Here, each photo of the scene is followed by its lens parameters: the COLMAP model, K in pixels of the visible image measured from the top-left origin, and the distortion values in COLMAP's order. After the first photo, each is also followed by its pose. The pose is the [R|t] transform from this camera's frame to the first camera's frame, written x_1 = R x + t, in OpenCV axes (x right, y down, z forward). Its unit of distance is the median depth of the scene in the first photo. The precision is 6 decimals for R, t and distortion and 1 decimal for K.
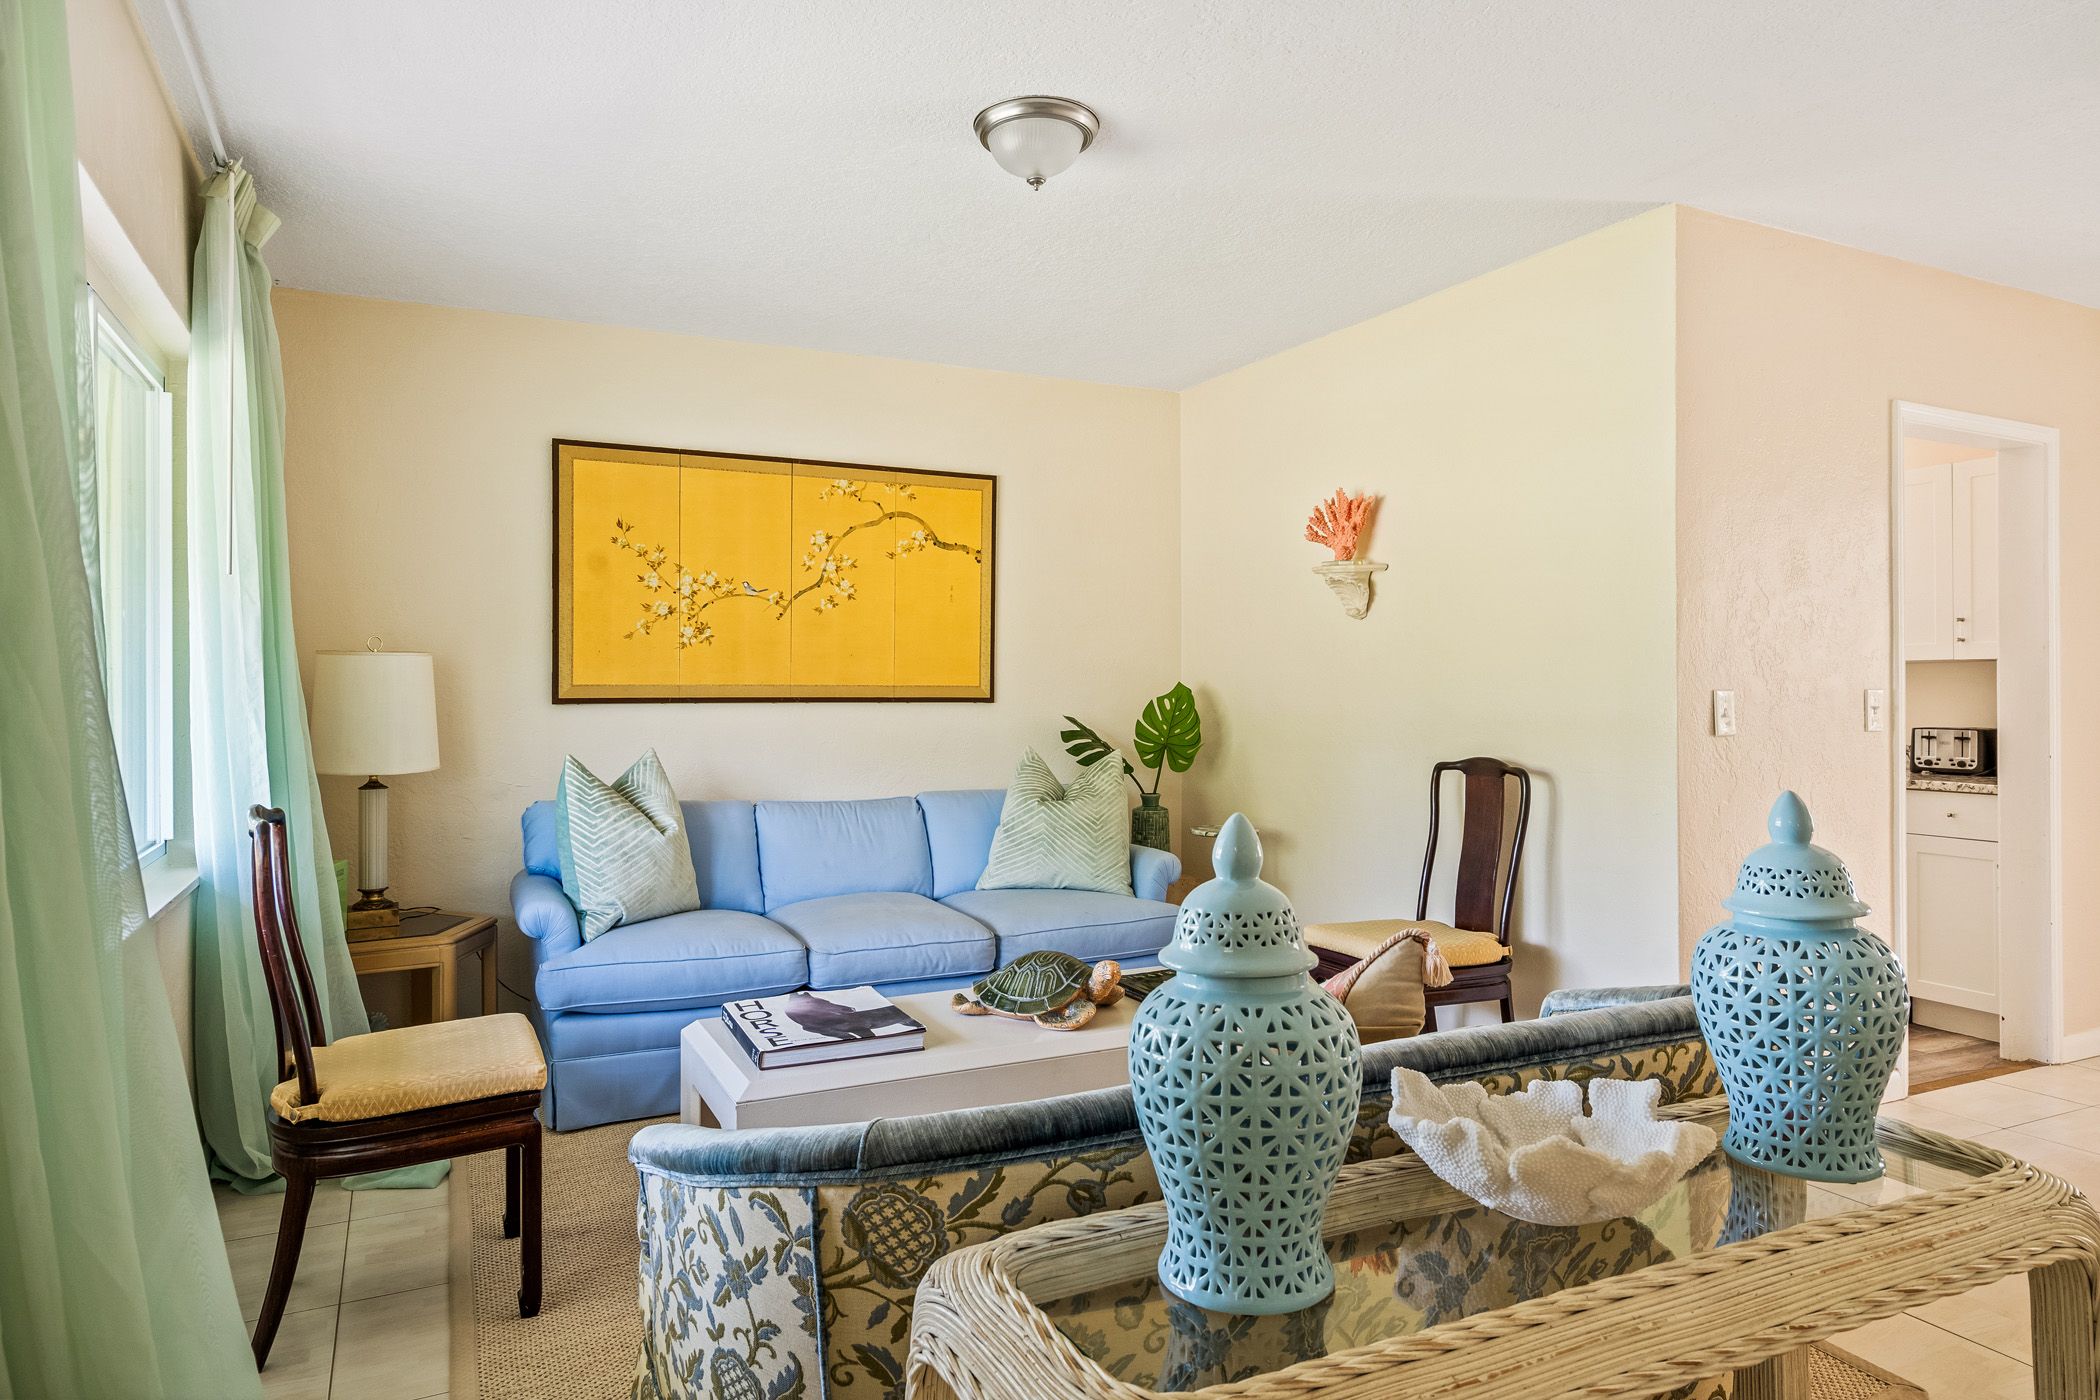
lens RADIAL K [[1286.7, 0, 1050.0], [0, 1286.7, 700.0], [0, 0, 1]] dist [-0.001328, -0.000324]
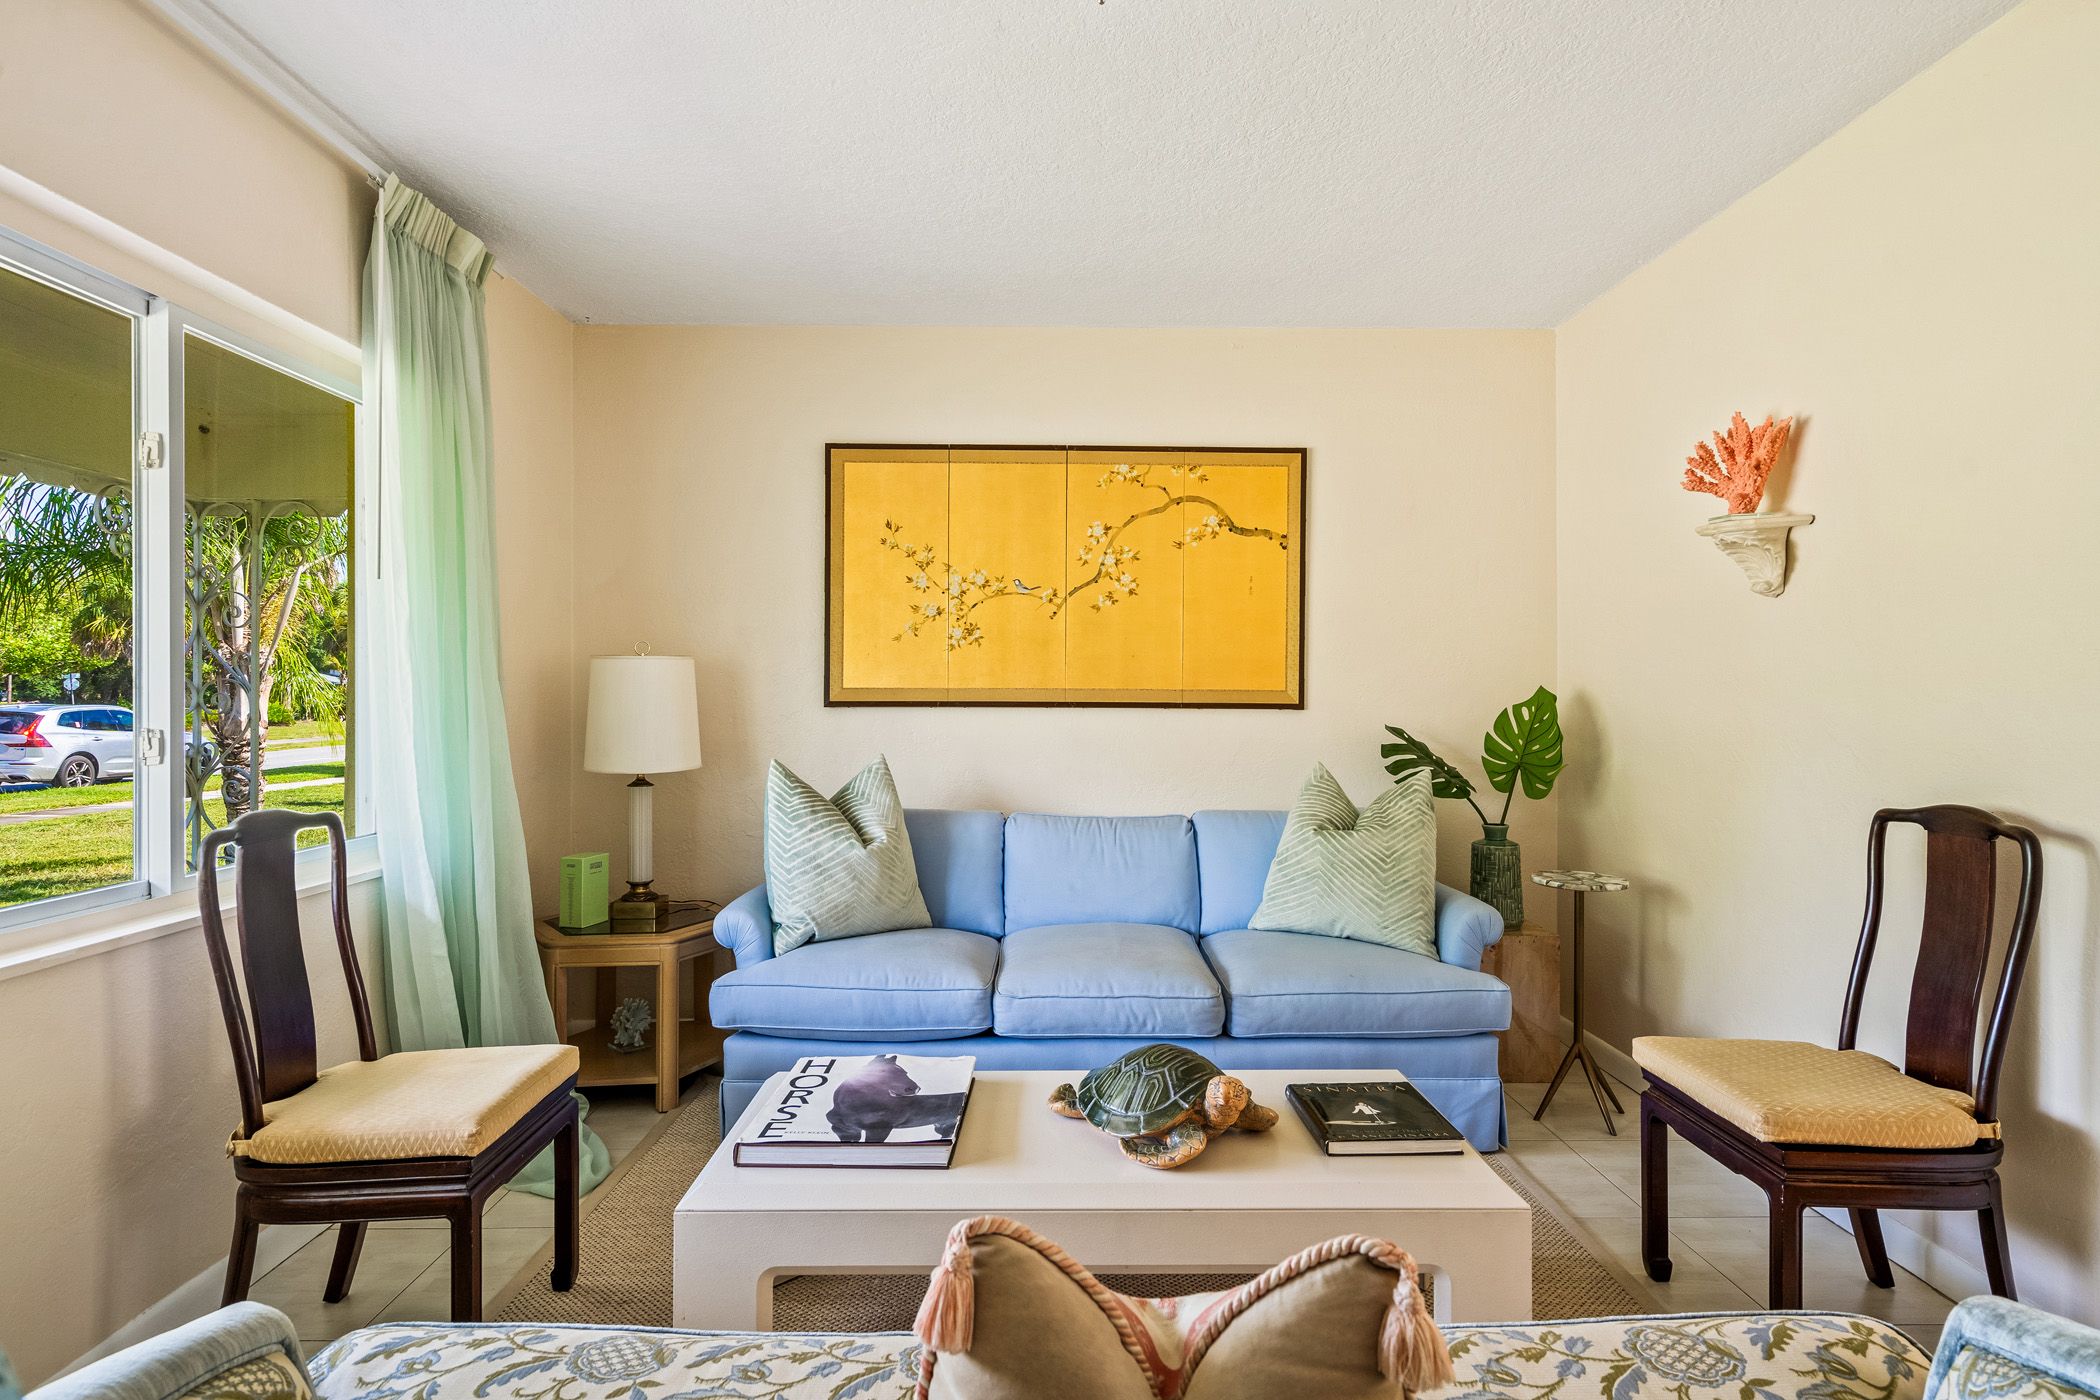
lens RADIAL K [[1142.8, 0, 1047.9], [0, 1142.8, 693.7], [0, 0, 1]] dist [0.001248, 0.002009]
pose [[0.900239, 0.004096, -0.435376, 0.157253], [-0.007820, 0.999947, -0.006763, -0.002371], [0.435325, 0.009493, 0.900223, 0.265372]]
